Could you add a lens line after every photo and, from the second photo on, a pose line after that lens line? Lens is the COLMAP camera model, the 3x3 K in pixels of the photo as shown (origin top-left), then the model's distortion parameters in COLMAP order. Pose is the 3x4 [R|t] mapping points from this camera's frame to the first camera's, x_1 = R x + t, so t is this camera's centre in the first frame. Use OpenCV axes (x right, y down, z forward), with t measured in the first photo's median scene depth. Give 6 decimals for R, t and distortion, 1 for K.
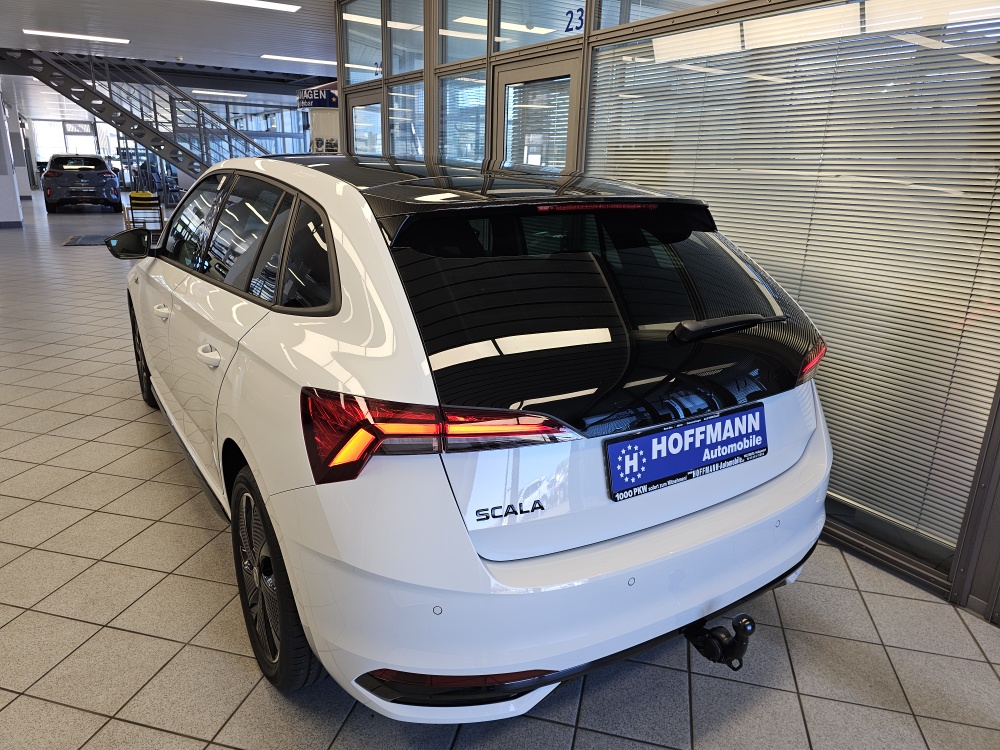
lens RADIAL K [[662.7, 0, 503.6], [0, 662.7, 362.8], [0, 0, 1]] dist [0.084114, -0.093568]
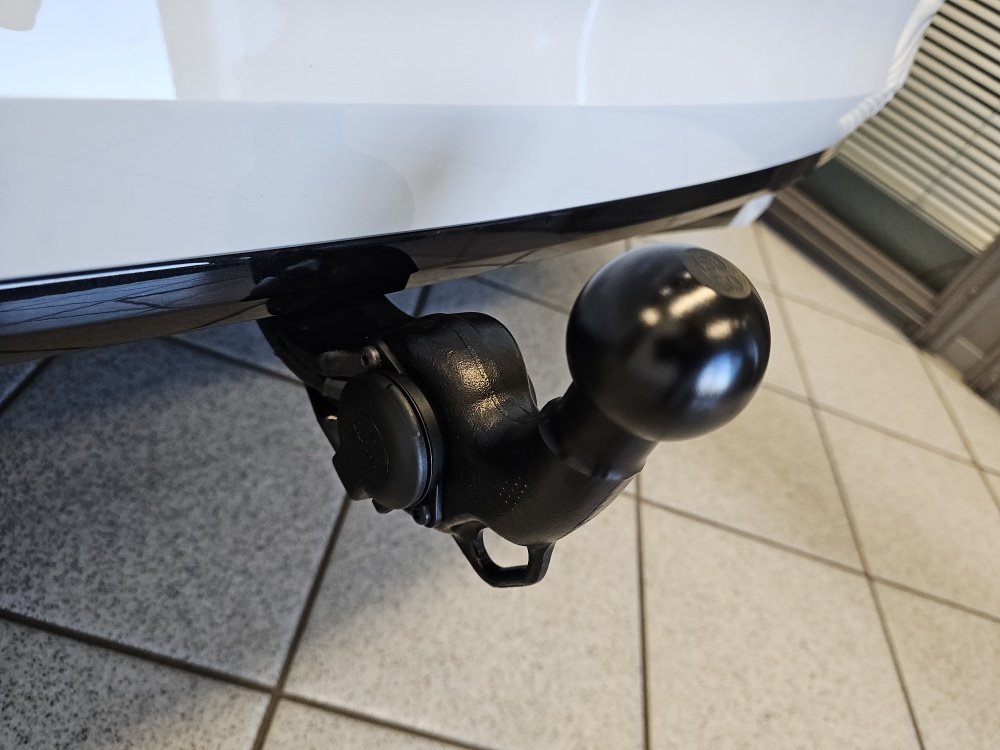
lens RADIAL K [[662.7, 0, 503.6], [0, 662.7, 362.8], [0, 0, 1]] dist [0.084114, -0.093568]
pose [[0.942930, 0.146976, 0.298800, 0.249018], [-0.268004, 0.867521, 0.419024, 0.294622], [-0.197629, -0.475190, 0.857401, 0.757258]]
